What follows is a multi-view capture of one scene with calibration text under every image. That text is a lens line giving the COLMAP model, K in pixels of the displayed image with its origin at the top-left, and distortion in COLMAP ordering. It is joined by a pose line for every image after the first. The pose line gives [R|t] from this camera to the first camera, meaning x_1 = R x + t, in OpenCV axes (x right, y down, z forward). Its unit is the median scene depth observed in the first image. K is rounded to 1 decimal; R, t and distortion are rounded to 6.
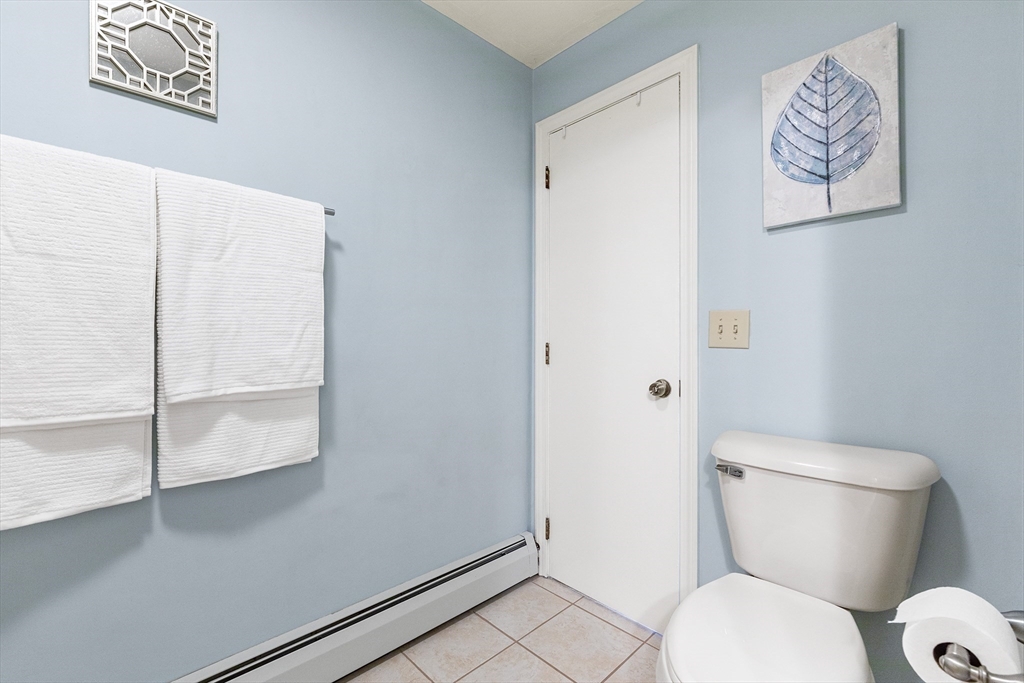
lens RADIAL K [[442.9, 0, 511.1], [0, 442.9, 344.3], [0, 0, 1]] dist [0.002551, -0.000254]
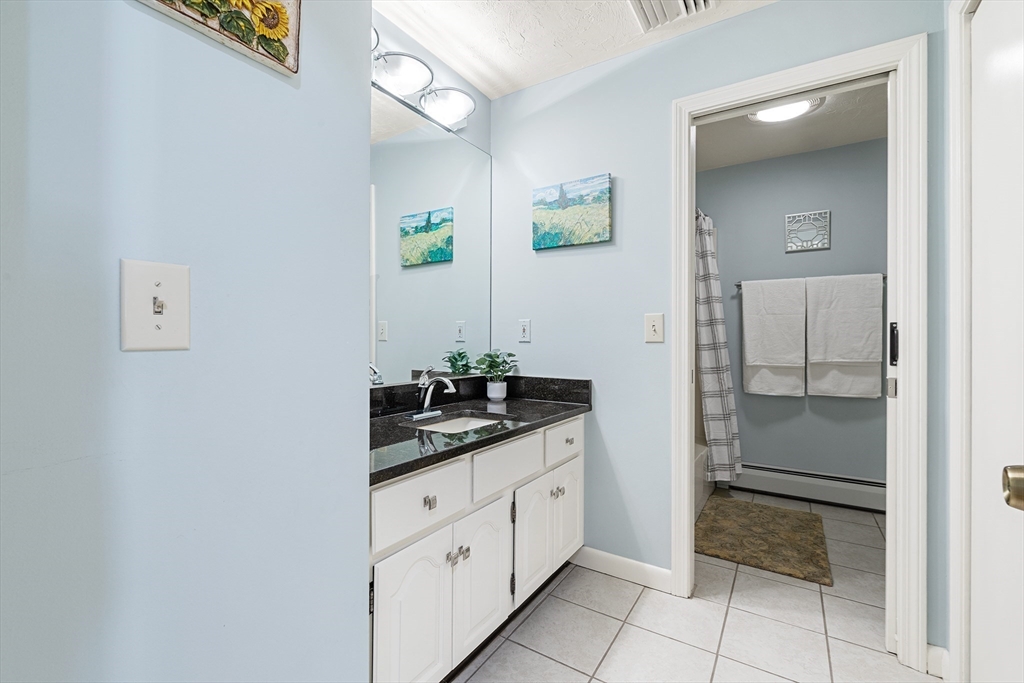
lens RADIAL K [[442.9, 0, 510.9], [0, 442.9, 337.2], [0, 0, 1]] dist [0.002551, -0.000254]
pose [[0.236620, 0.005984, -0.971584, 1.371543], [0.004525, 0.999963, 0.007261, -0.051185], [0.971592, -0.006114, 0.236584, -1.361770]]
